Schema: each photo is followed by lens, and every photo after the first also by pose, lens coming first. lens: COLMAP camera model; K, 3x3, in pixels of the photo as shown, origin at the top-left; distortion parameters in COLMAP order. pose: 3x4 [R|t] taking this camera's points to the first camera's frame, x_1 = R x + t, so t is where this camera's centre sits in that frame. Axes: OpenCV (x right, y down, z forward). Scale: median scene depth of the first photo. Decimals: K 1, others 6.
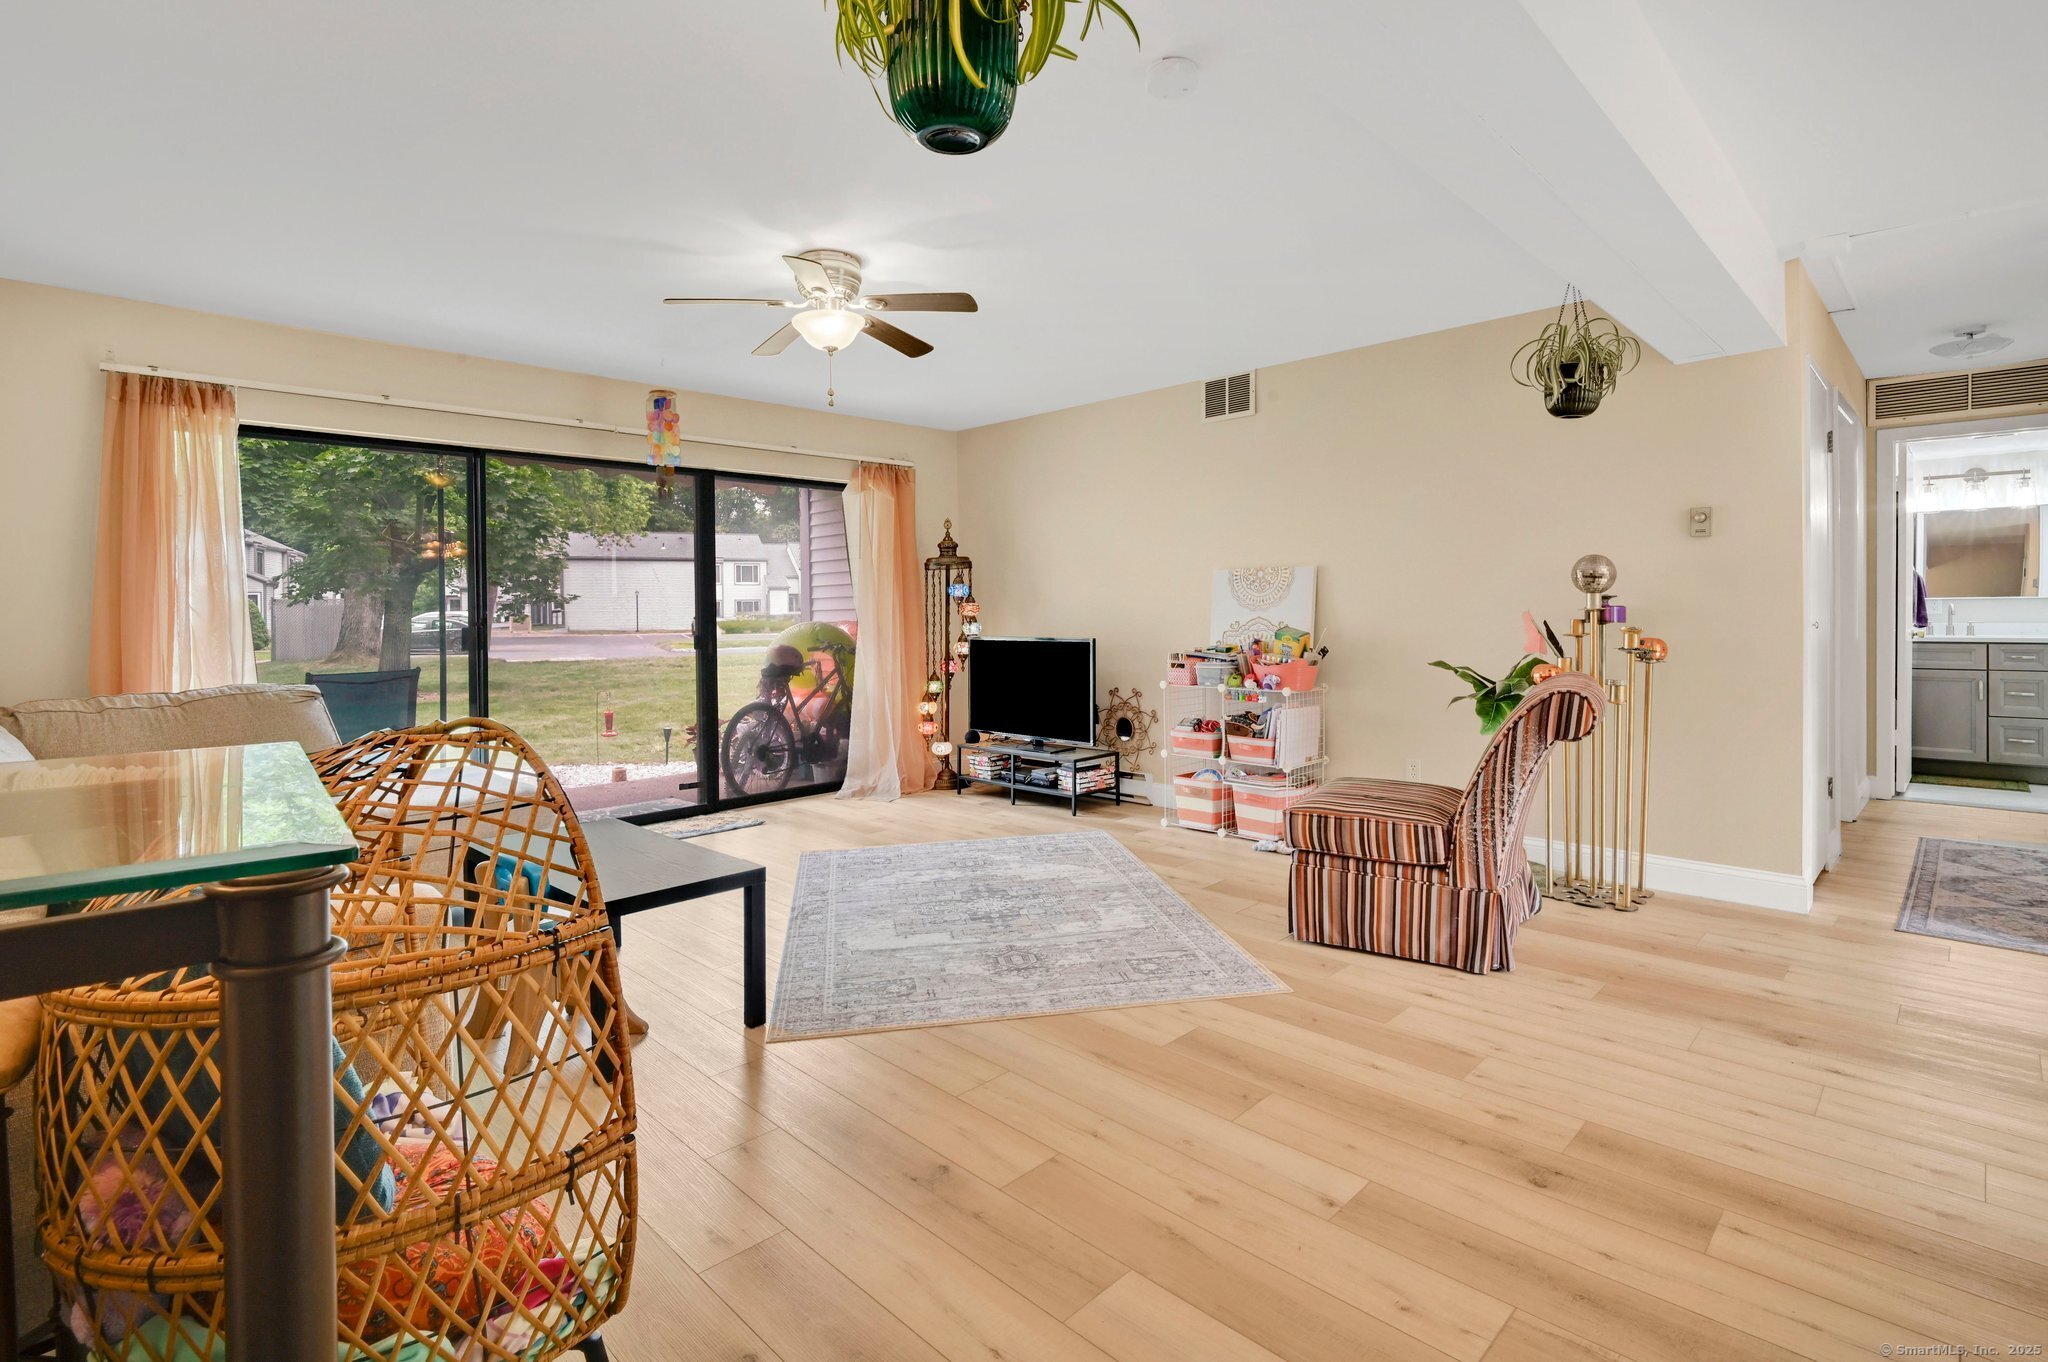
lens RADIAL K [[980.7, 0, 1054.7], [0, 980.7, 620.6], [0, 0, 1]] dist [-0.013675, -0.000279]
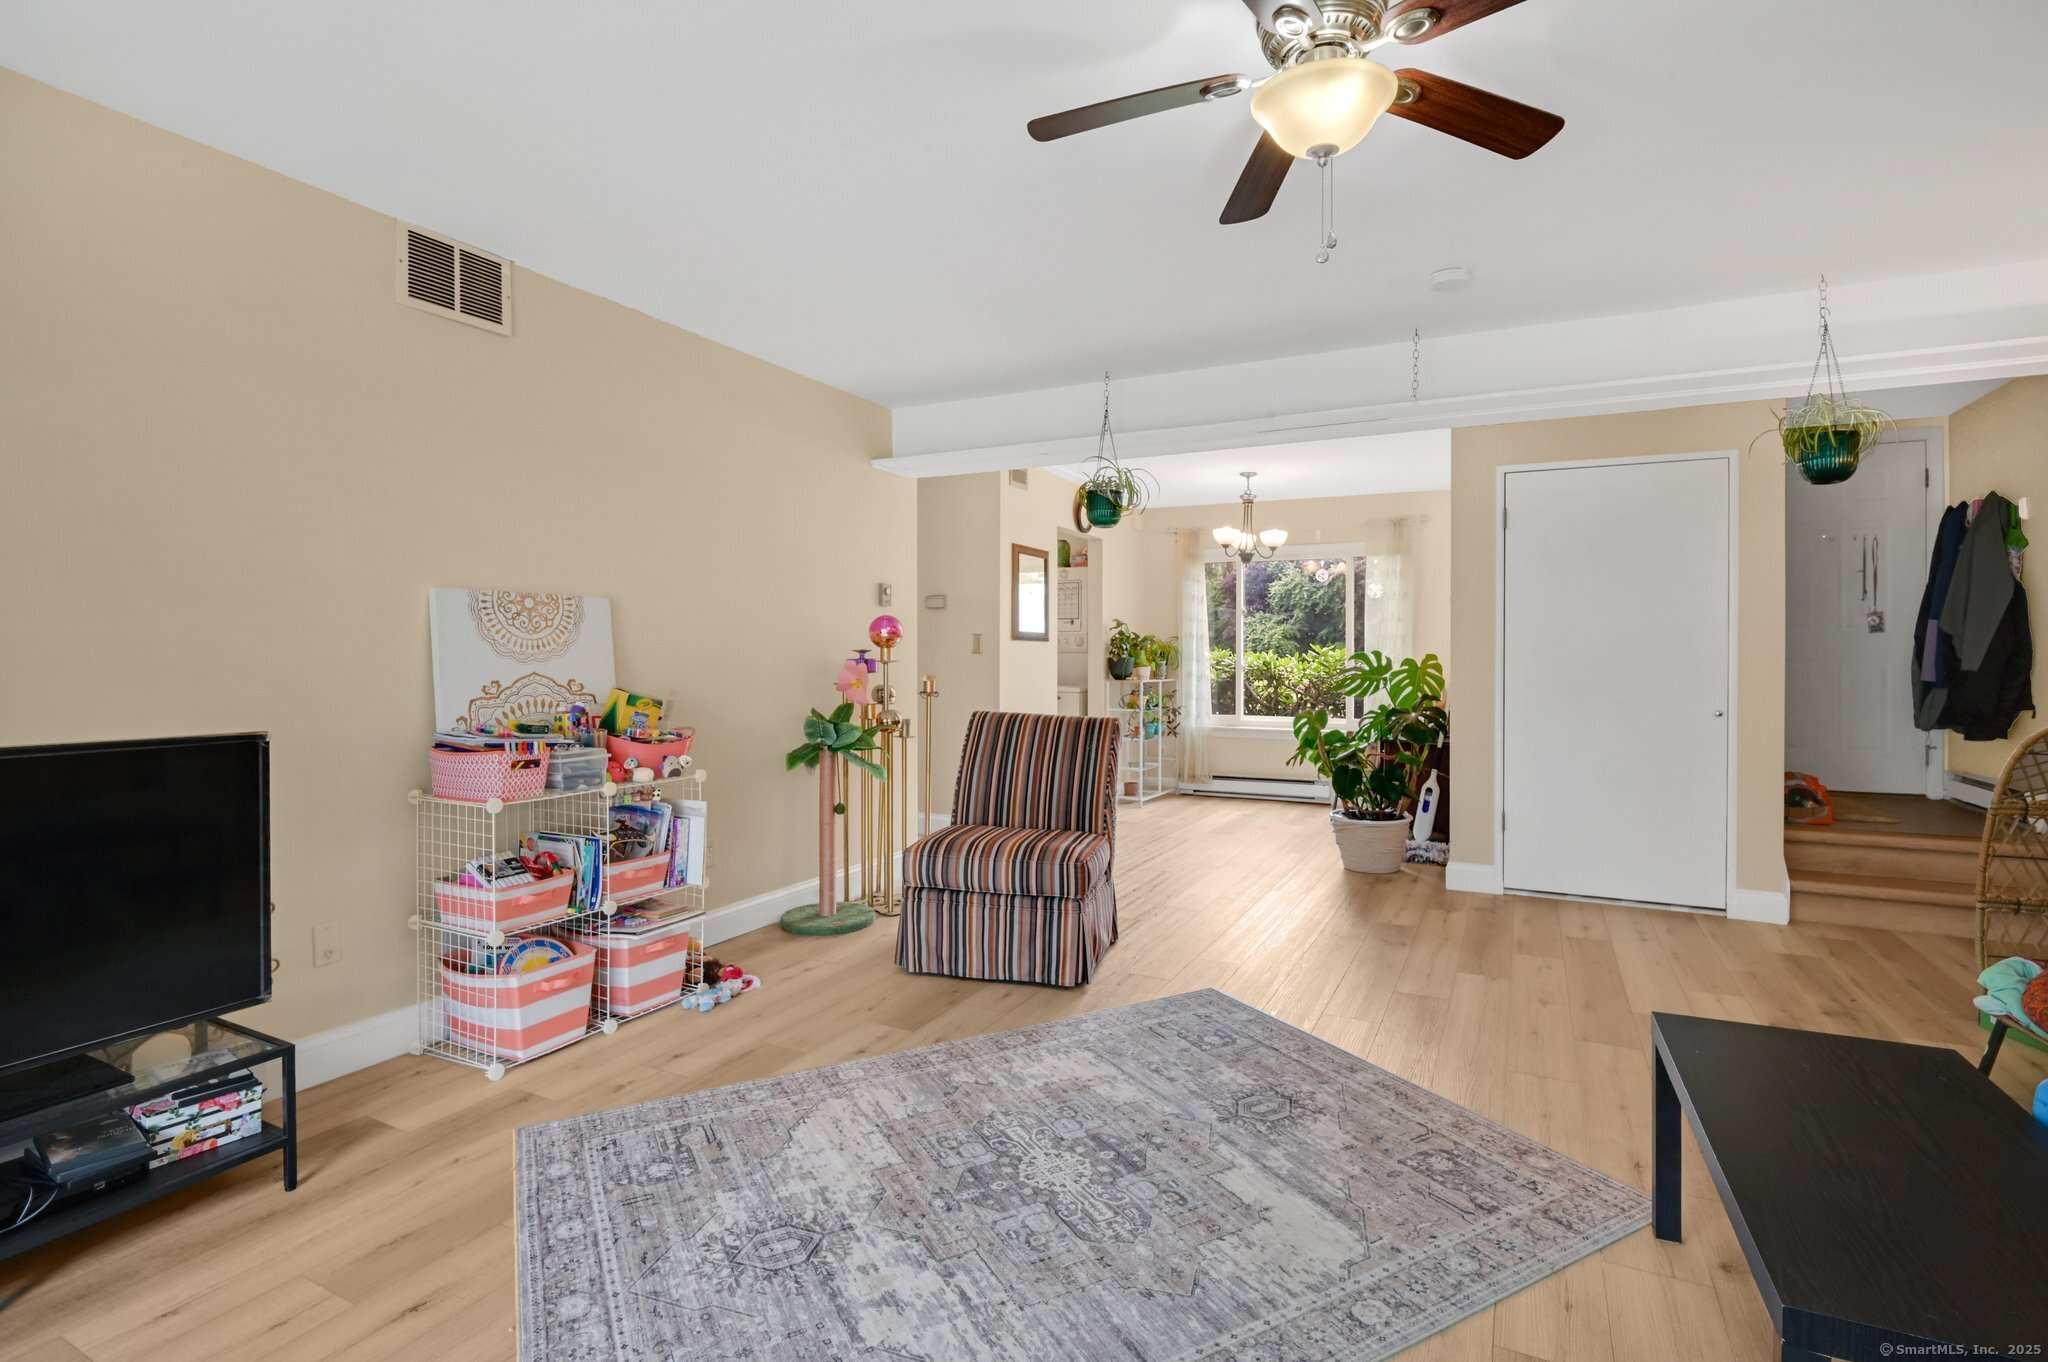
lens RADIAL K [[956.0, 0, 1023.9], [0, 956.0, 658.6], [0, 0, 1]] dist [-0.000854, -0.008115]
pose [[-0.282495, 0.007168, 0.959242, -0.561024], [0.013593, 0.999902, -0.003469, -0.007907], [-0.959172, 0.012059, -0.282565, 1.093504]]
